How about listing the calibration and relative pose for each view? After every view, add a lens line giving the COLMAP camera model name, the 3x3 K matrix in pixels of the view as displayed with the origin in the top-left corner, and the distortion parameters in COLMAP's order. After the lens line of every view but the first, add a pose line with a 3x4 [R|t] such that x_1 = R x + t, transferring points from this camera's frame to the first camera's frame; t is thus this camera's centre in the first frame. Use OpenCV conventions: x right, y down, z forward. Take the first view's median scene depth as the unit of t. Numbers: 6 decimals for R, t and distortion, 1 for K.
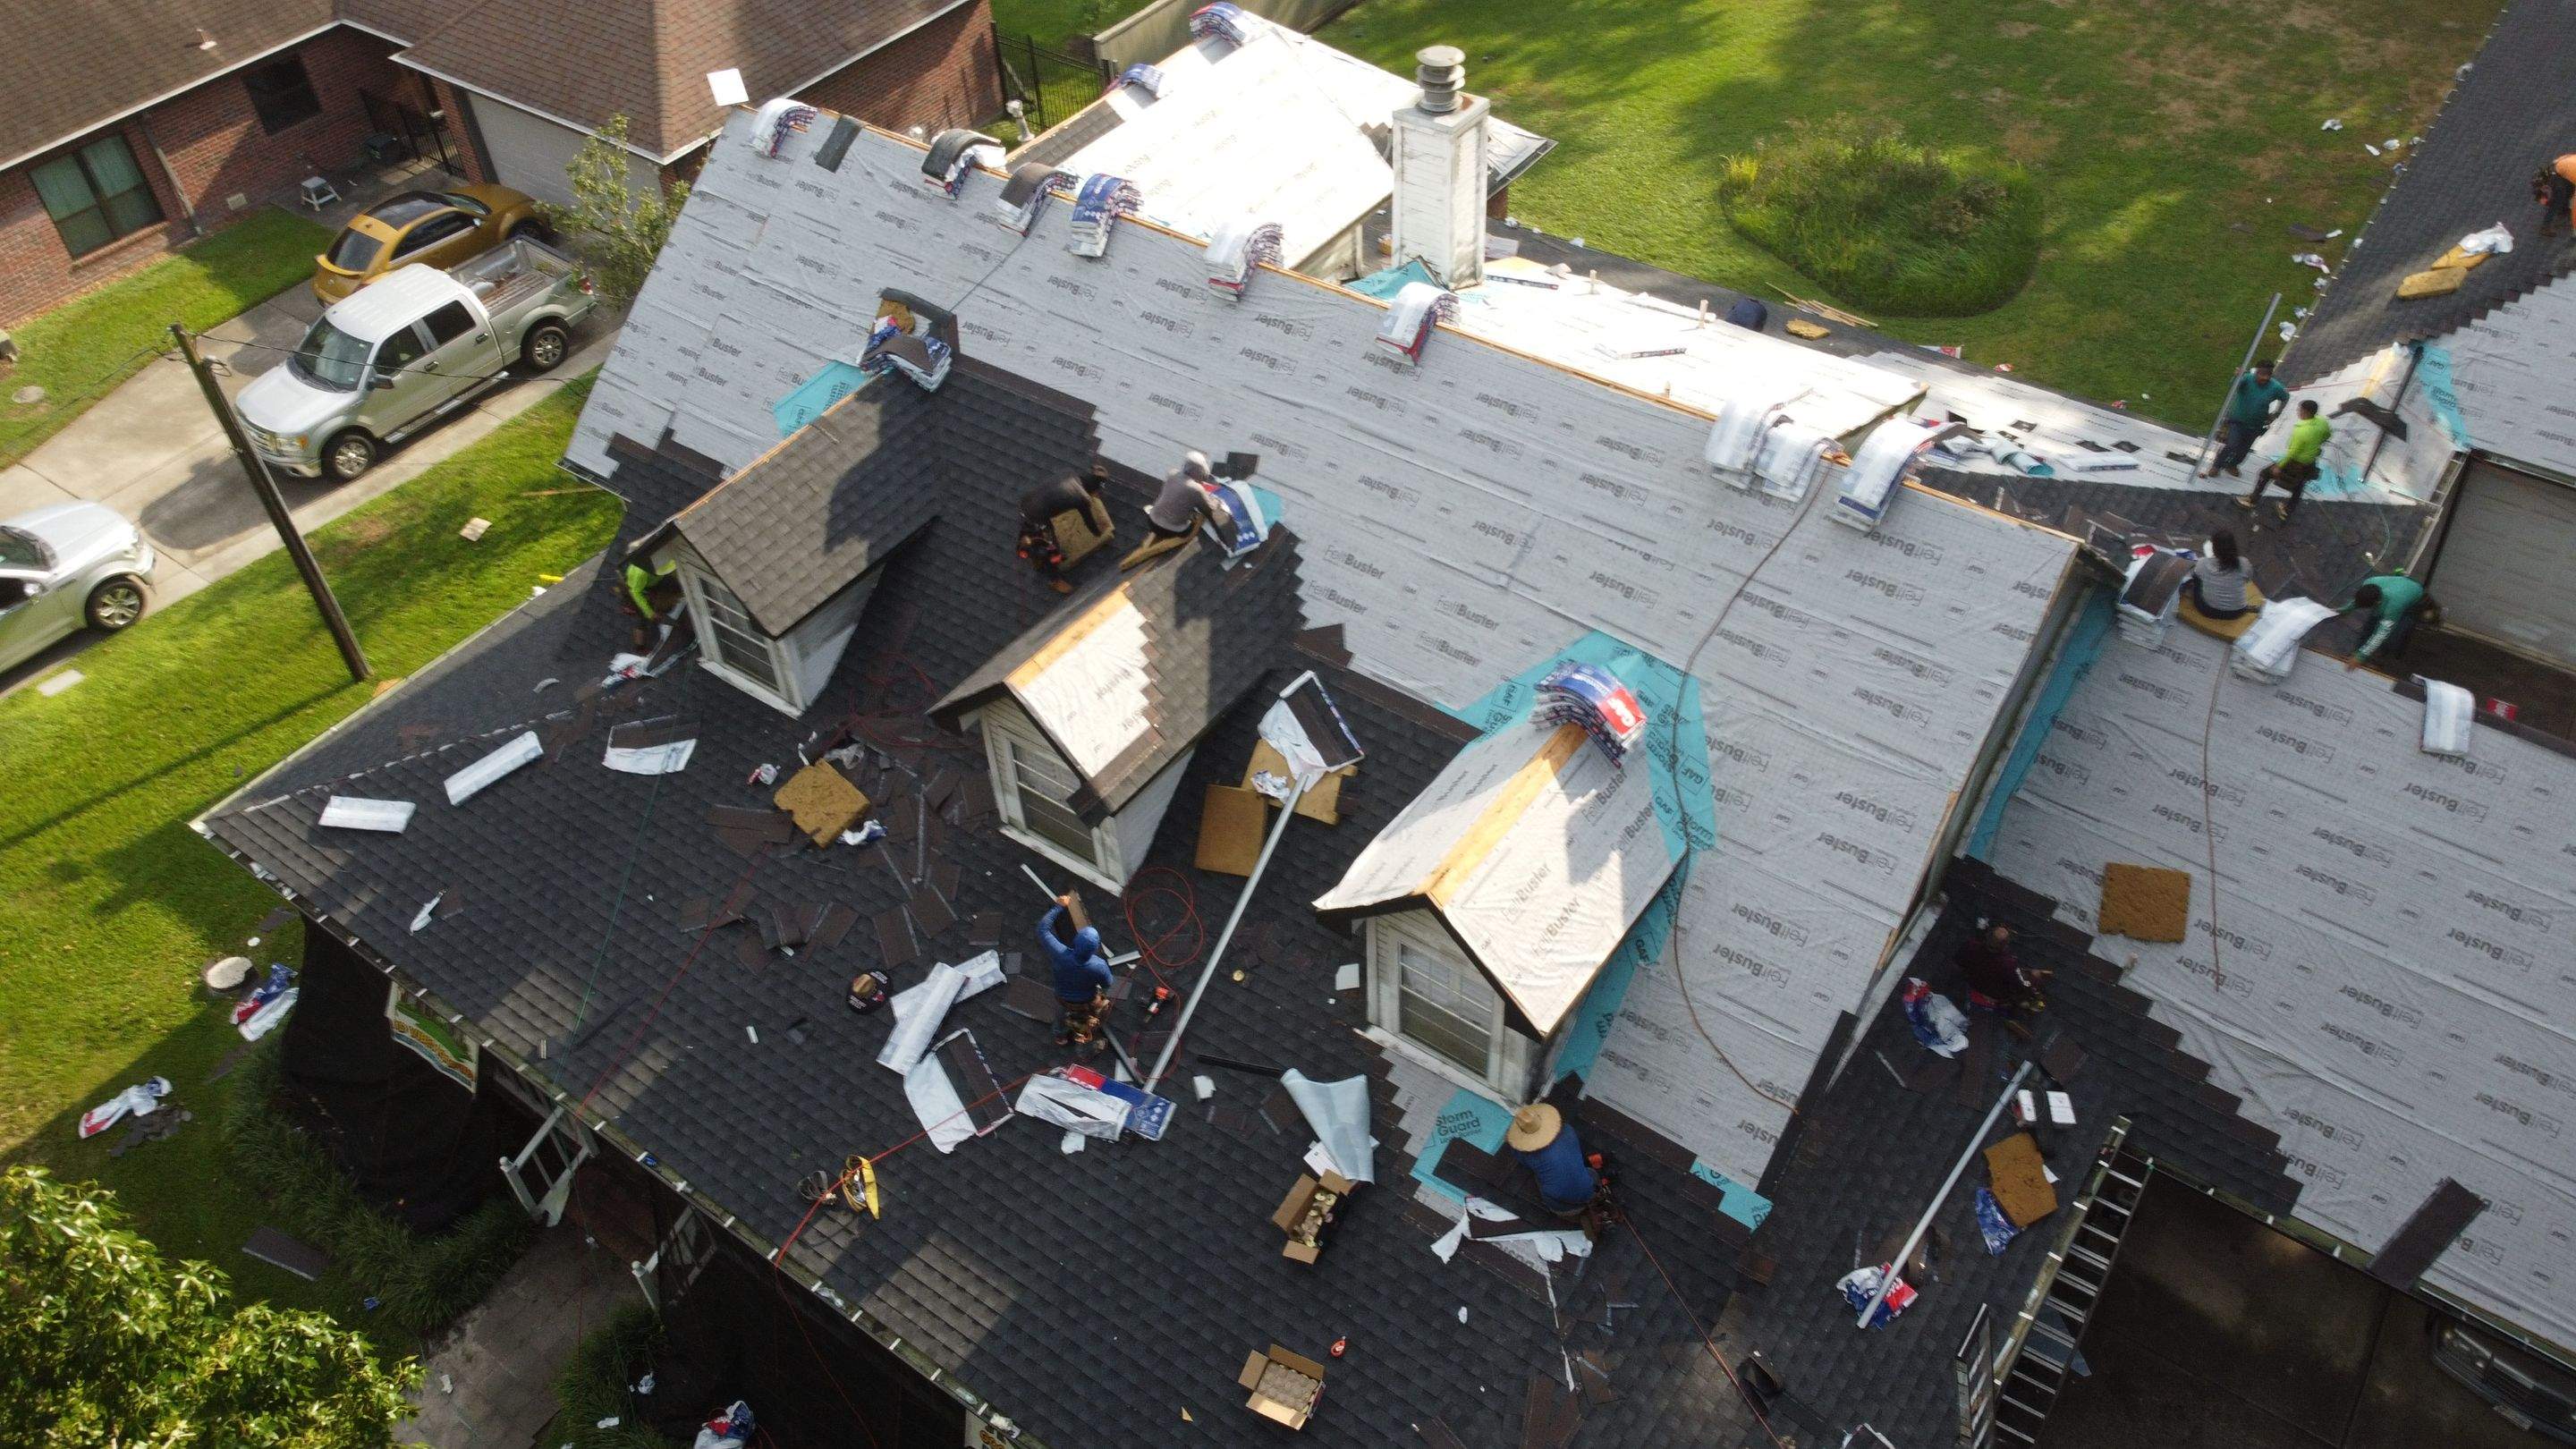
lens RADIAL K [[1958.9, 0, 1284.5], [0, 1958.9, 723.0], [0, 0, 1]] dist [0.039000, -0.027425]
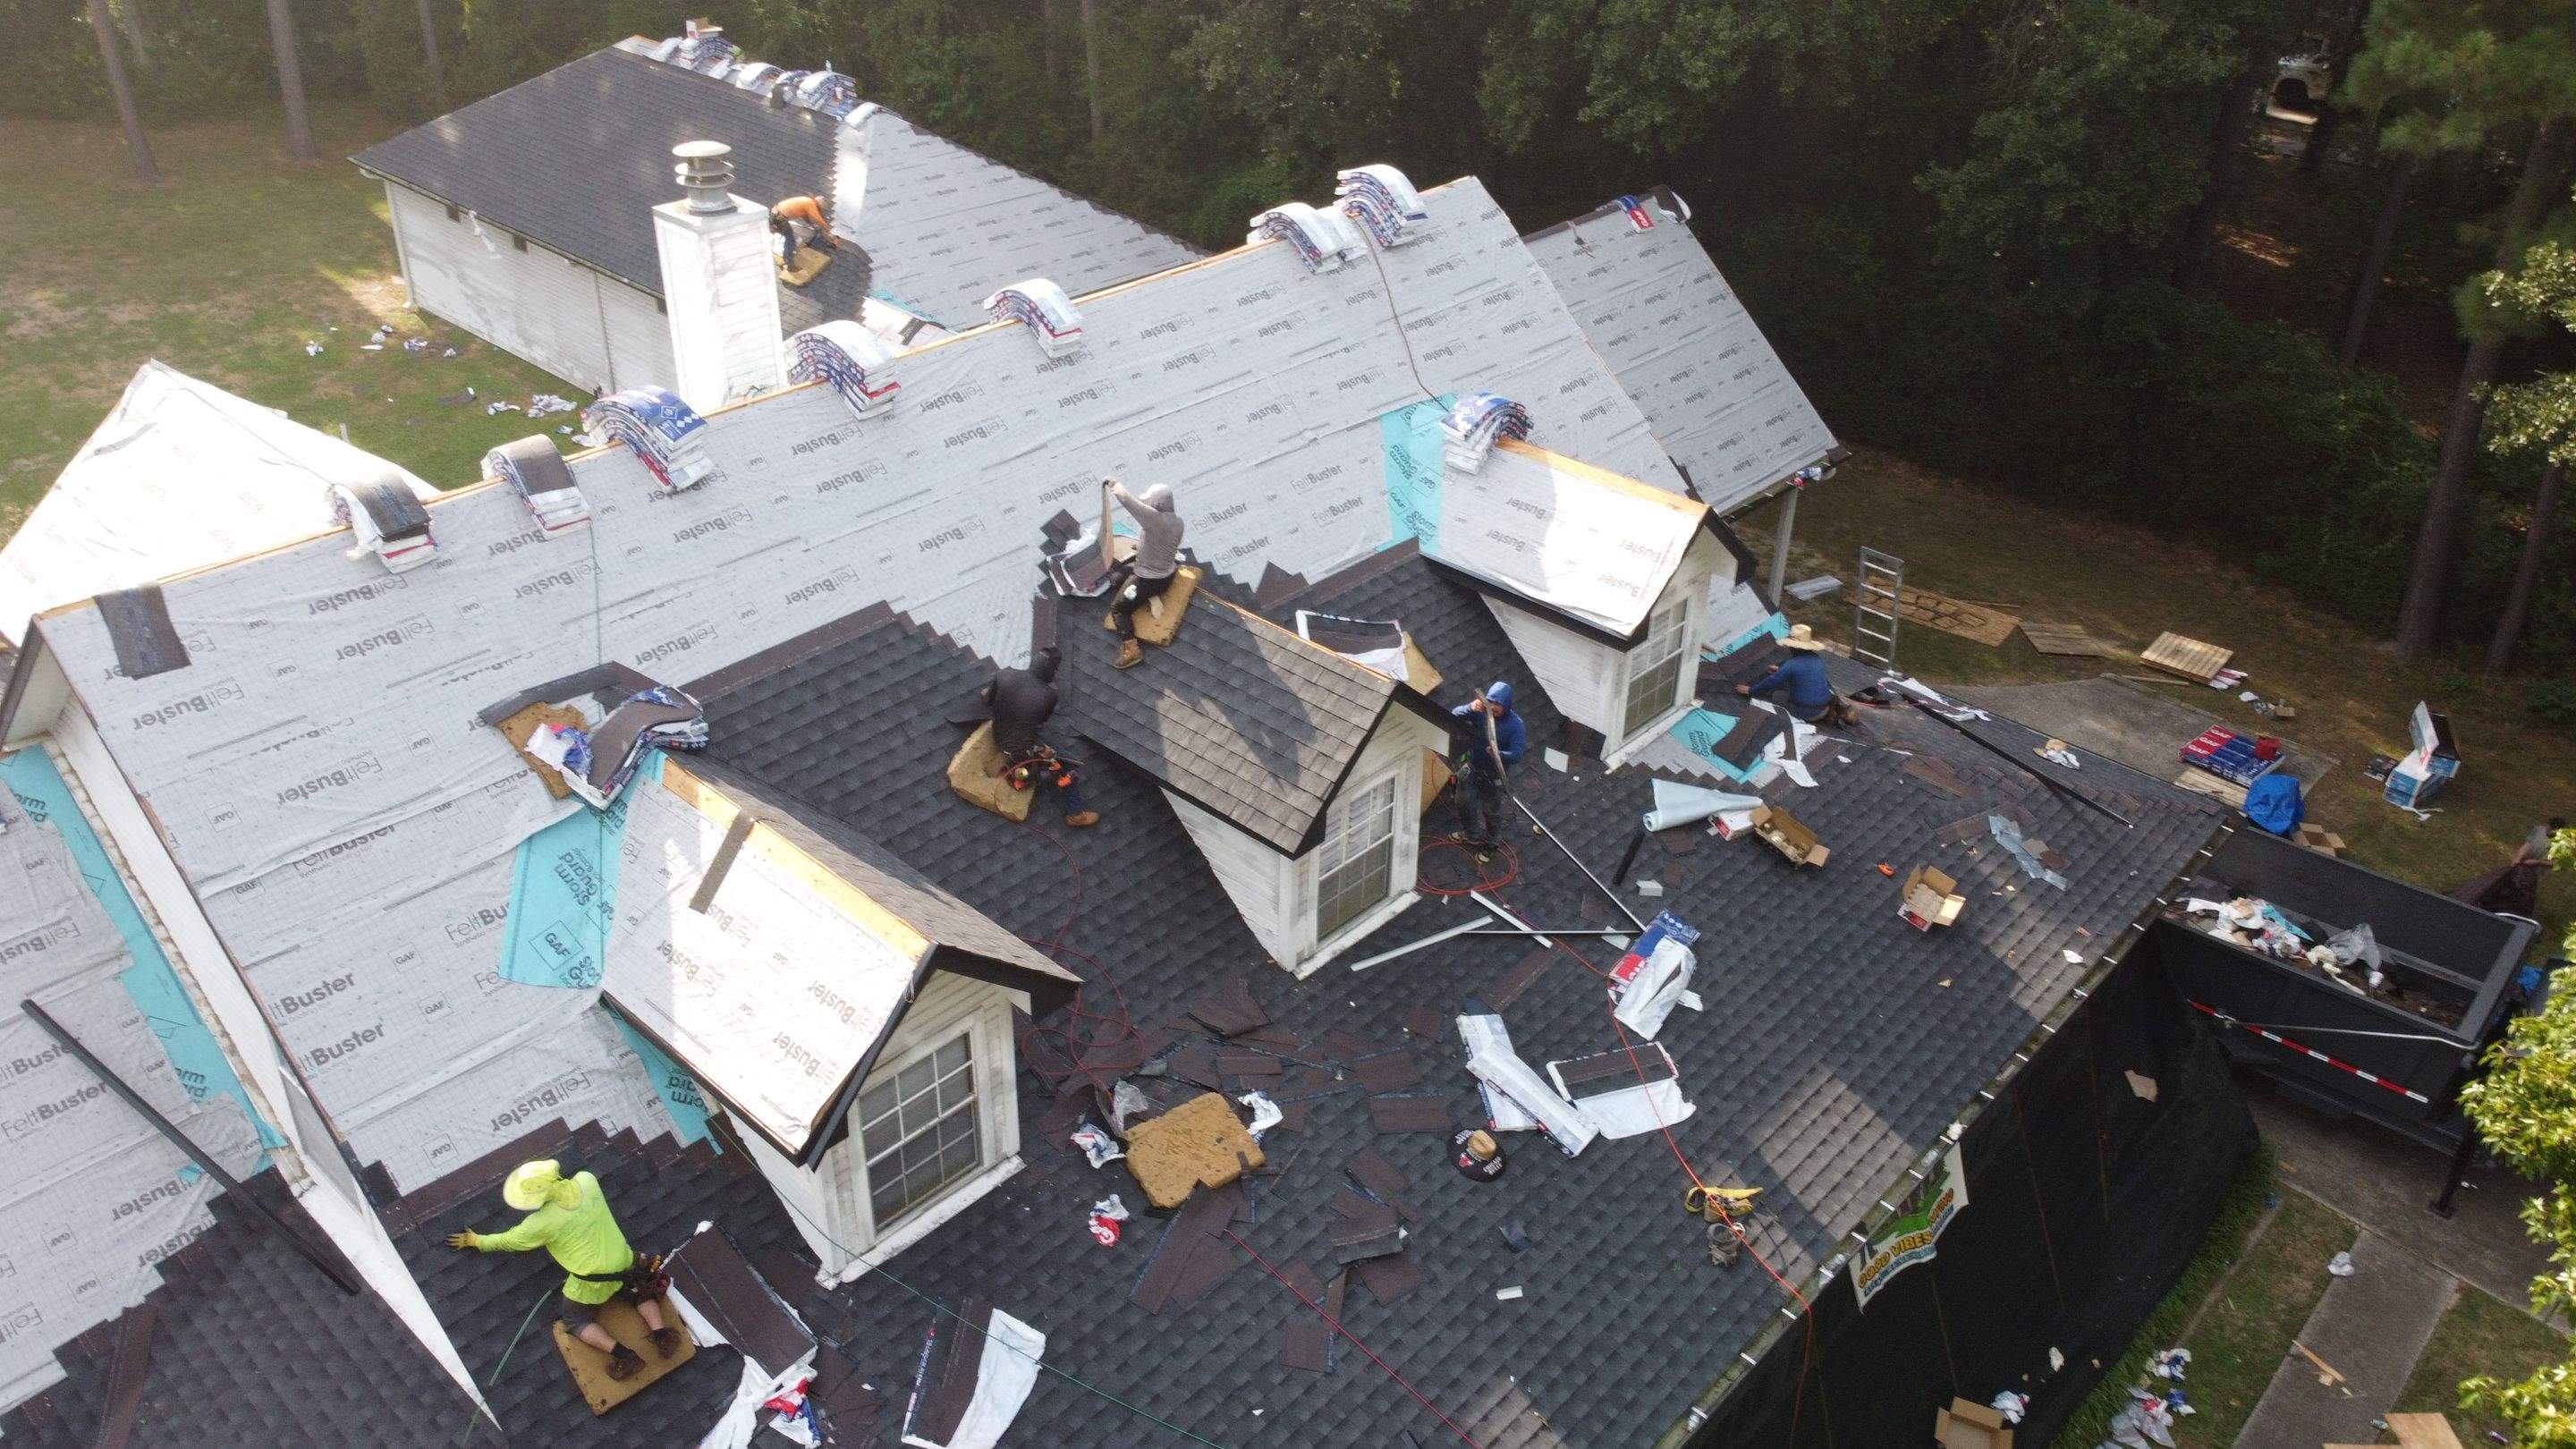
lens RADIAL K [[1958.9, 0, 1298.9], [0, 1958.9, 725.2], [0, 0, 1]] dist [0.039000, -0.027425]
pose [[0.094564, -0.472513, 0.876236, -0.842144], [0.660975, 0.687979, 0.299662, -0.271729], [-0.744426, 0.550833, 0.377377, 0.665312]]
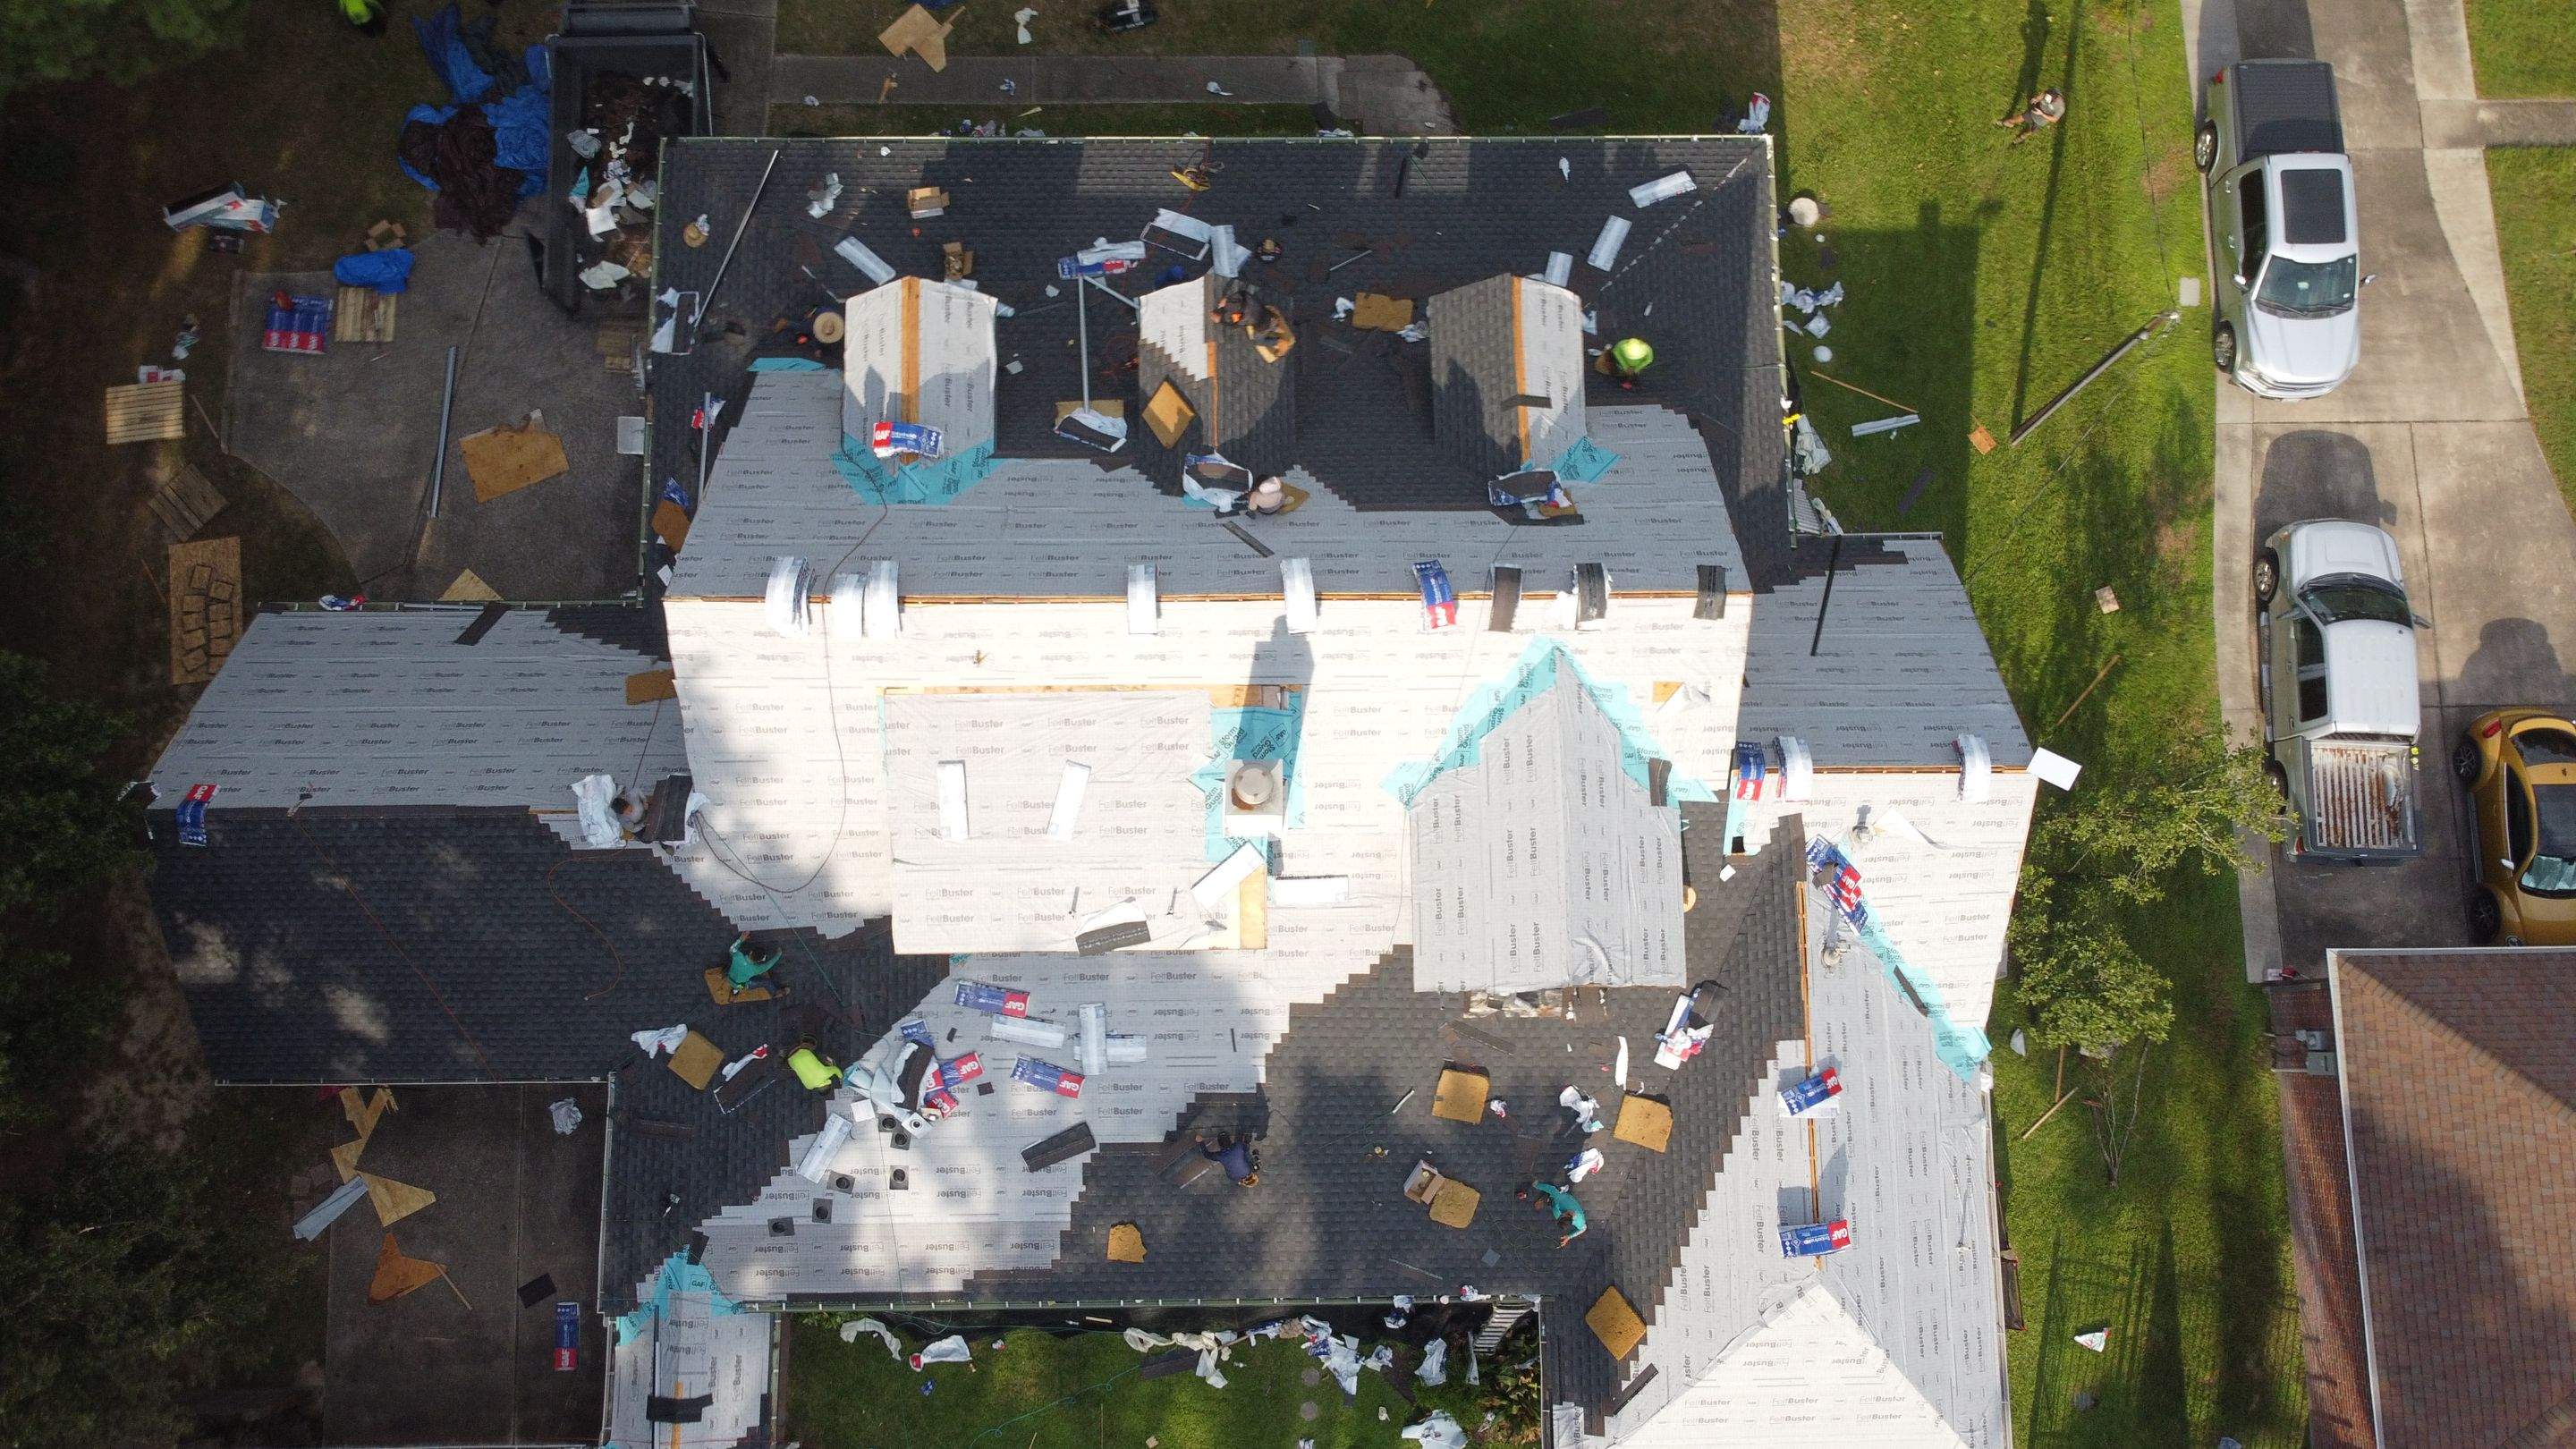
lens RADIAL K [[1958.9, 0, 1249.8], [0, 1958.9, 713.1], [0, 0, 1]] dist [0.039000, -0.027425]
pose [[-0.796585, 0.602084, -0.054287, 0.137659], [-0.393009, -0.447542, 0.803274, -1.427636], [0.459343, 0.661211, 0.593130, 0.246825]]
